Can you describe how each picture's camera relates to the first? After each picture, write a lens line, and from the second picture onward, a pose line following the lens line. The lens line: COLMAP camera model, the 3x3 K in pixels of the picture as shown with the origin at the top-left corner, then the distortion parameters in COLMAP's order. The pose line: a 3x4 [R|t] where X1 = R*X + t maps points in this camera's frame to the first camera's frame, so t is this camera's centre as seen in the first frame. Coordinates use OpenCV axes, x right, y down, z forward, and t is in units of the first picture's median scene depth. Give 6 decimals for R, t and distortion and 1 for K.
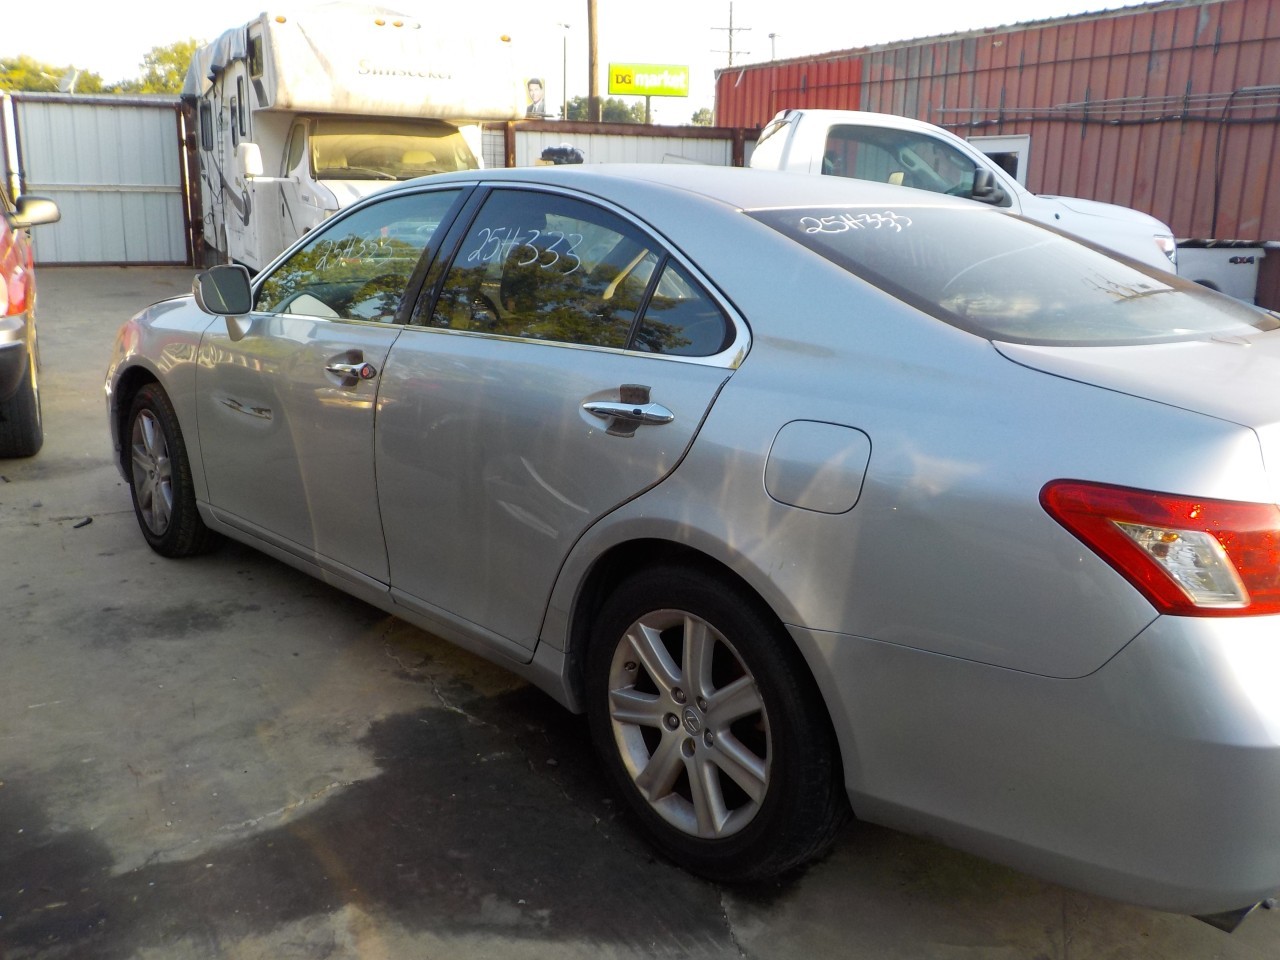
lens RADIAL K [[1204.7, 0, 640.0], [0, 1204.7, 480.0], [0, 0, 1]] dist [0.022418, -0.021503]
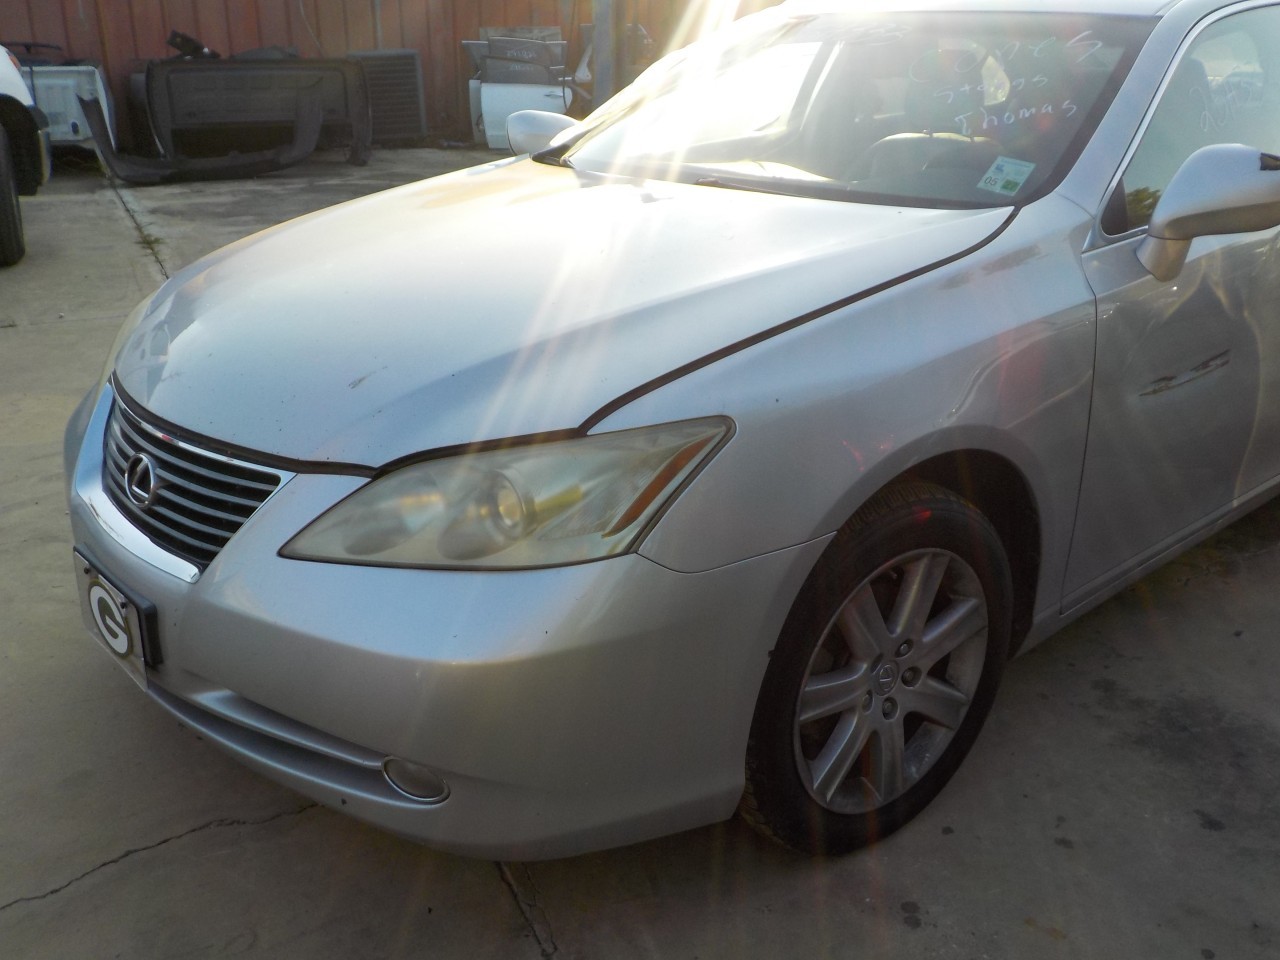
lens RADIAL K [[1201.8, 0, 624.8], [0, 1201.8, 476.7], [0, 0, 1]] dist [0.020328, 0.003933]
pose [[0.057104, -0.405405, 0.912352, -0.881374], [0.263705, 0.887513, 0.377863, -0.306745], [-0.962912, 0.219014, 0.157588, 1.121935]]
